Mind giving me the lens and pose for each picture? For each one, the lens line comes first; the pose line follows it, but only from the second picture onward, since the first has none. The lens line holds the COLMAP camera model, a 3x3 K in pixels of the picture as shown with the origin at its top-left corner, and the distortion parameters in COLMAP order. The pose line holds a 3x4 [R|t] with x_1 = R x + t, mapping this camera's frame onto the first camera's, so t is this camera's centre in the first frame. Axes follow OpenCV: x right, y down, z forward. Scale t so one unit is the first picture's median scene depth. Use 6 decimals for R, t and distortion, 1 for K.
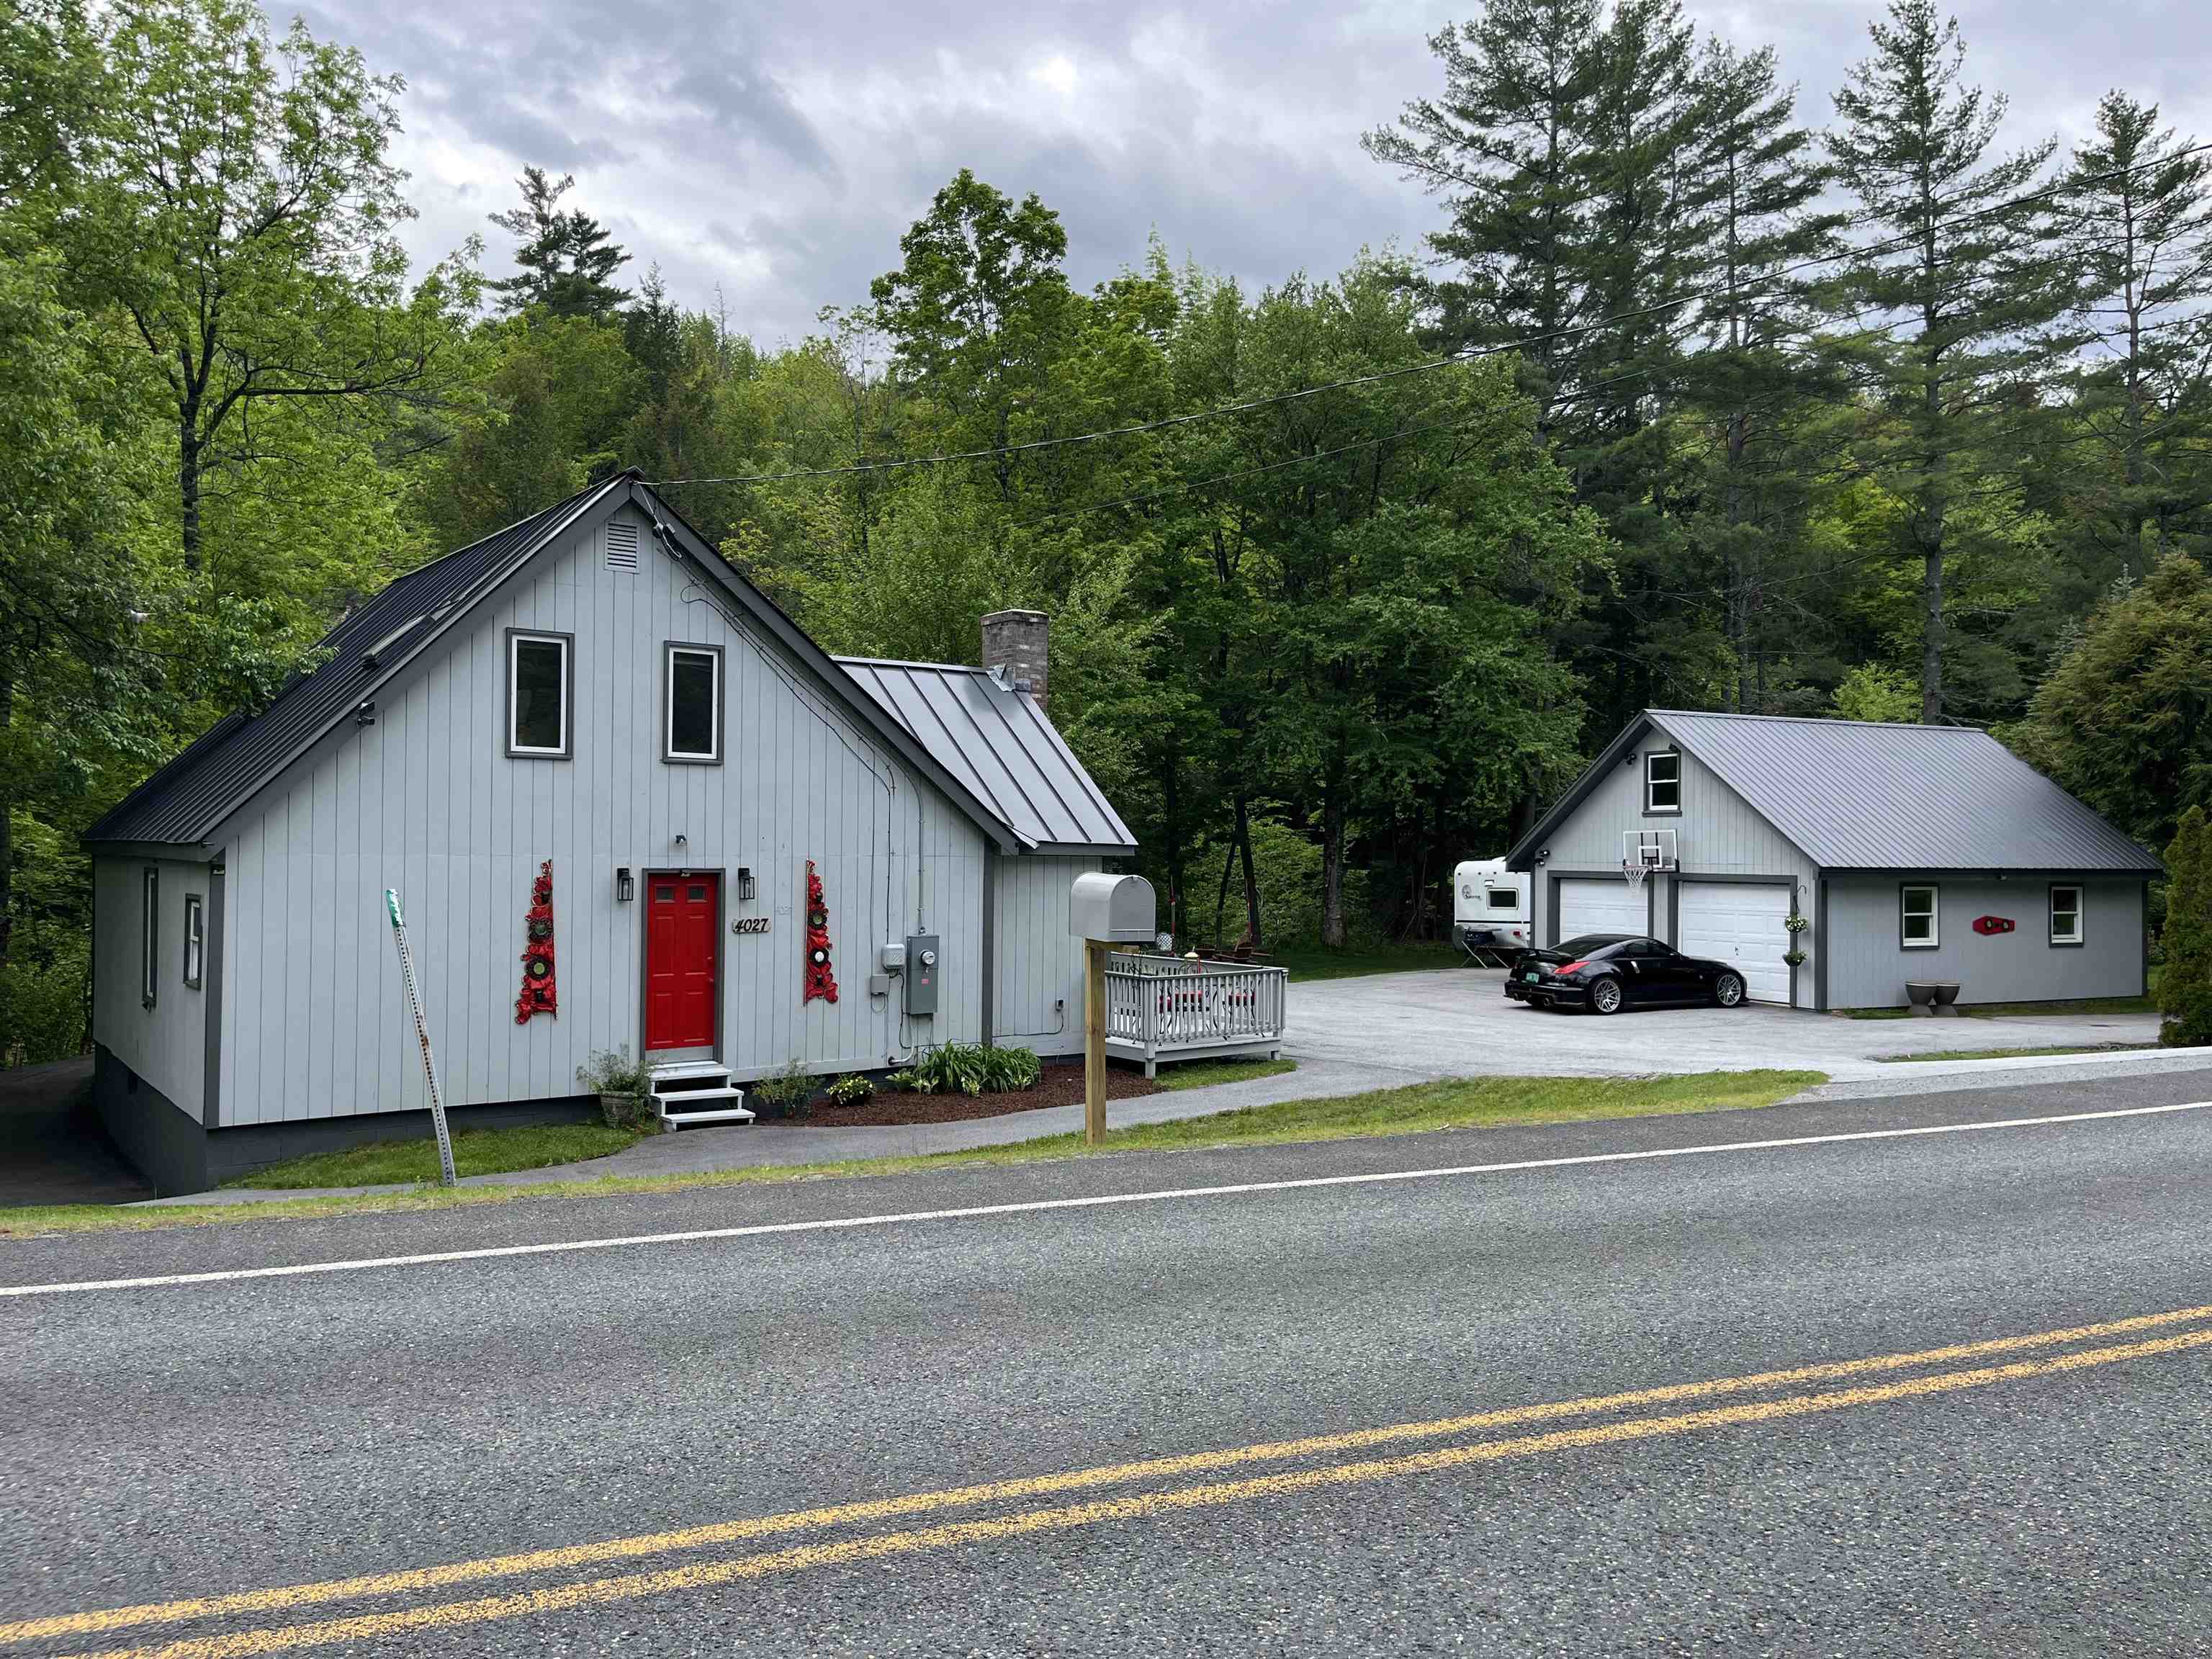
lens RADIAL K [[1682.3, 0, 1113.0], [0, 1682.3, 834.3], [0, 0, 1]] dist [0.054189, -0.067476]
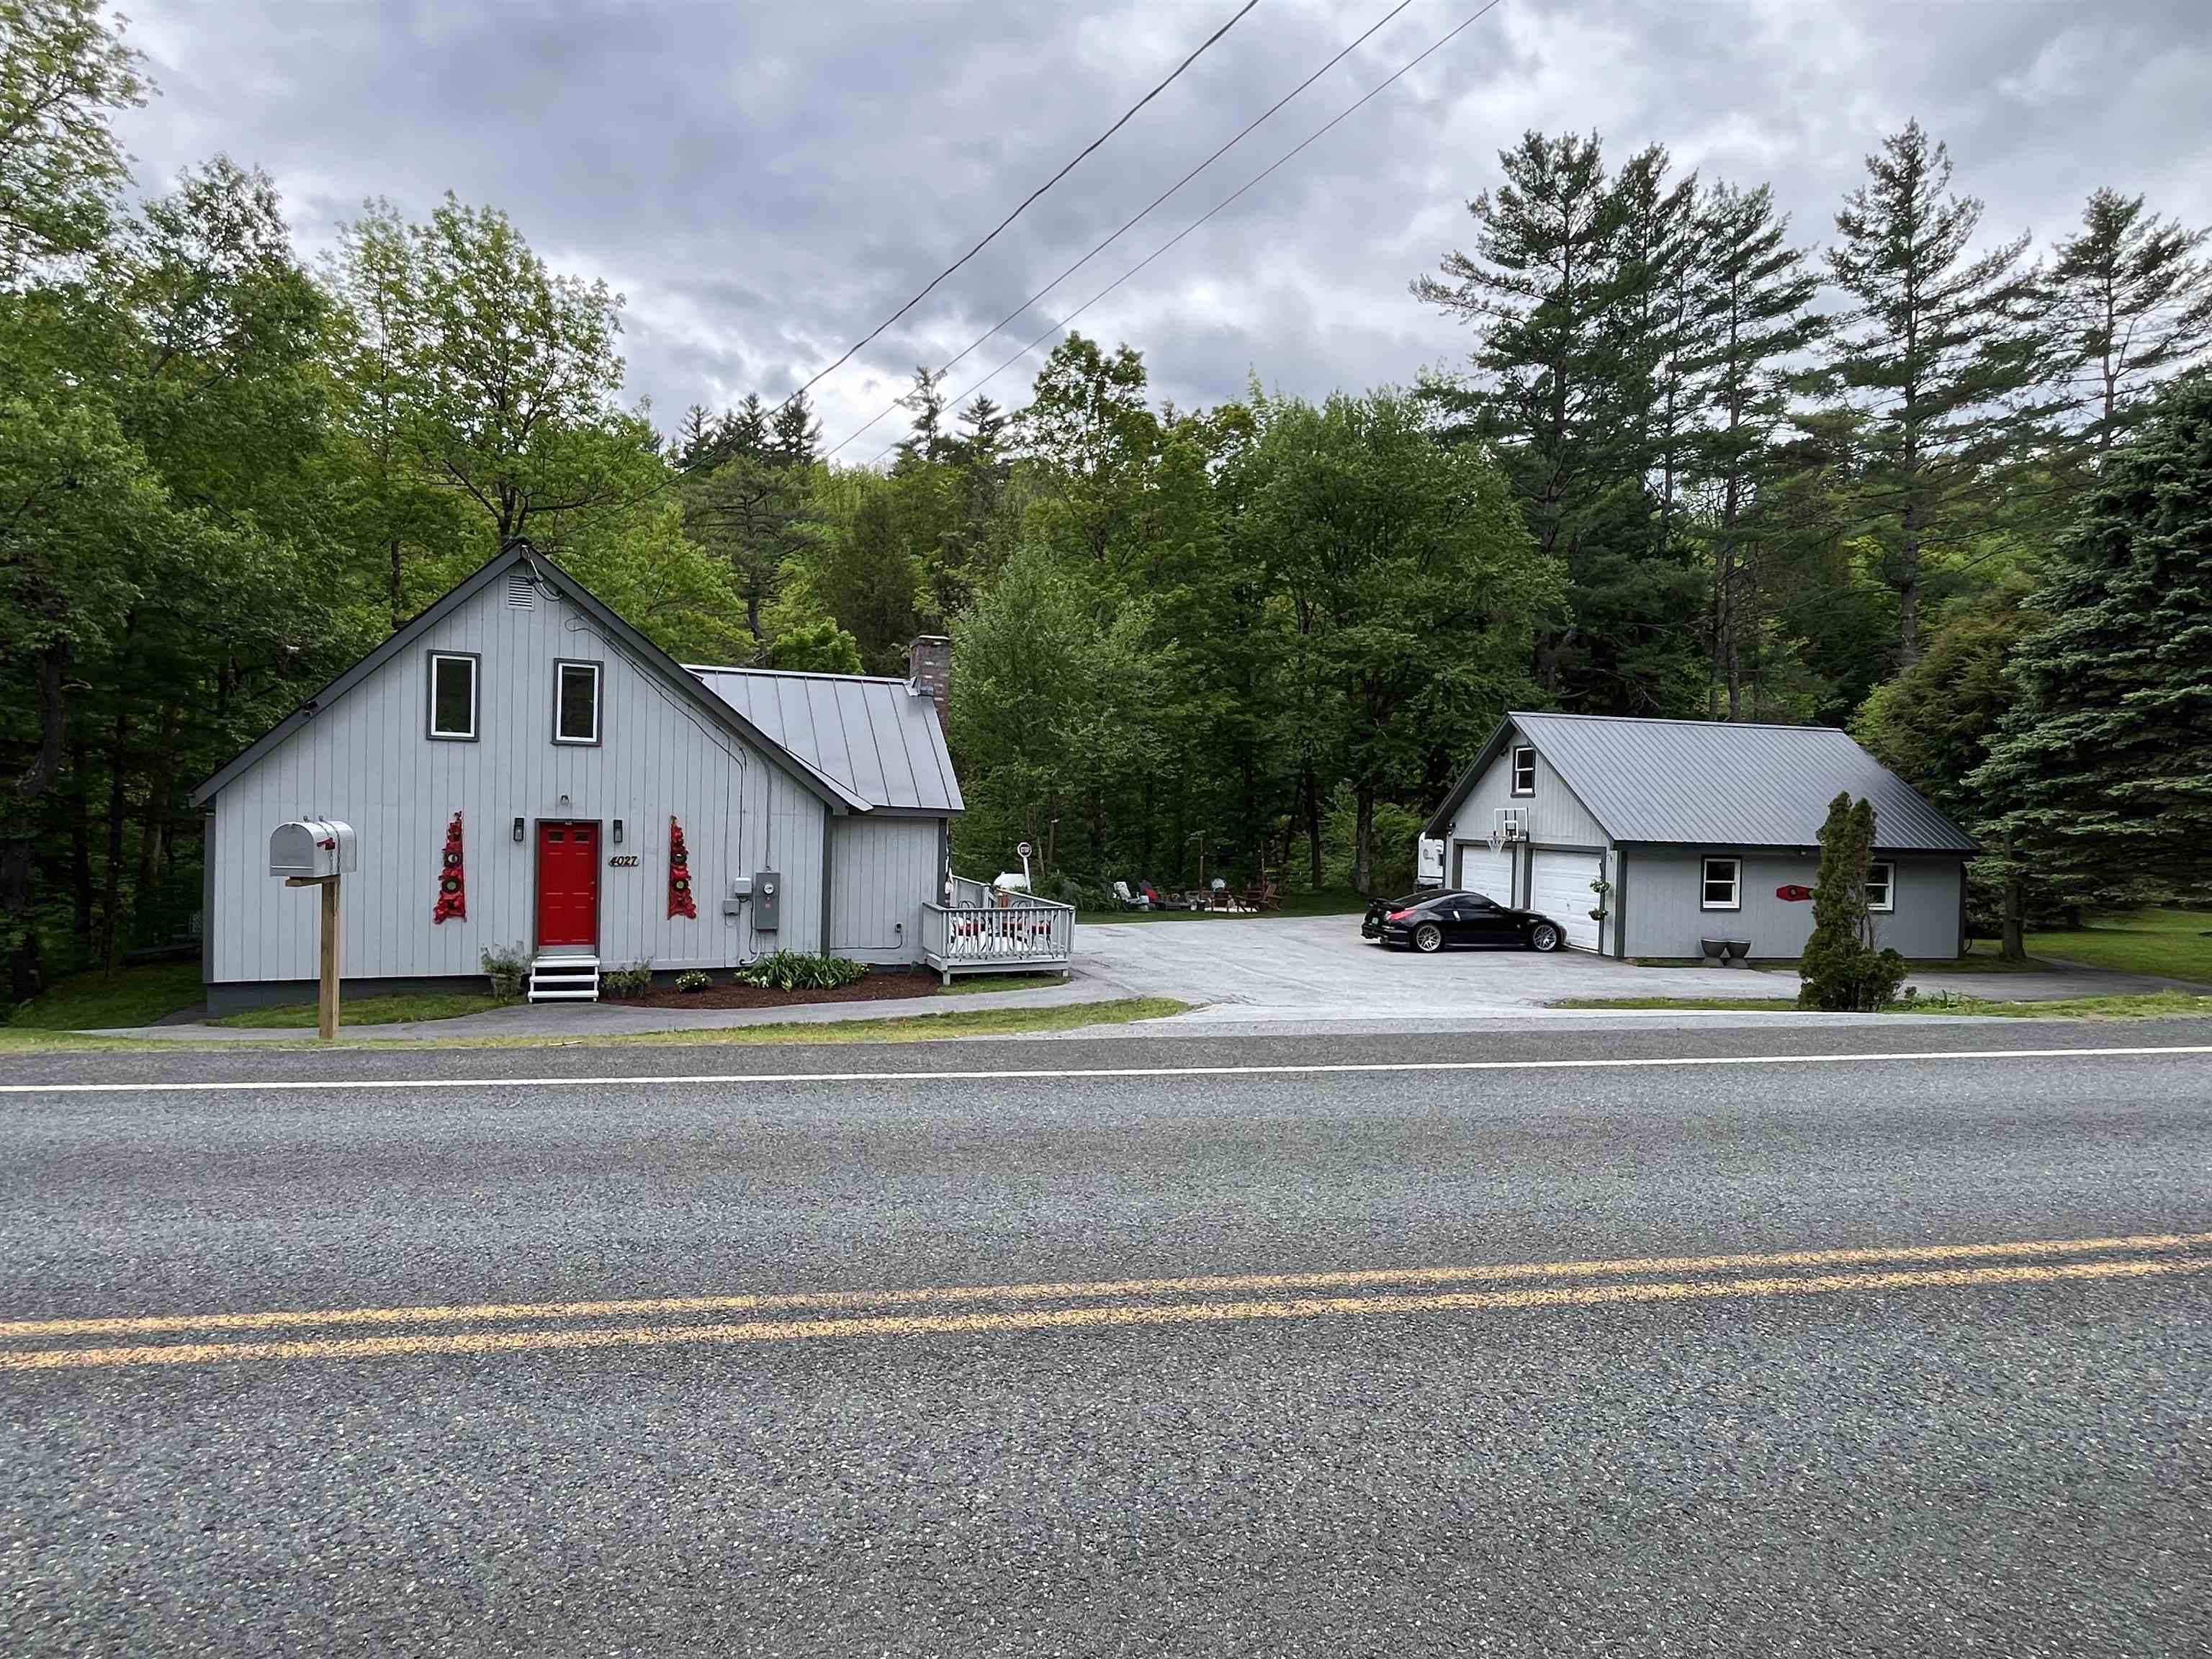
lens RADIAL K [[1143.1, 0, 1103.6], [0, 1143.1, 835.6], [0, 0, 1]] dist [0.001069, -0.002631]
pose [[0.968654, 0.023258, -0.247322, 0.382752], [-0.017267, 0.999503, 0.026366, 0.000860], [0.247812, -0.021268, 0.968575, 0.166454]]
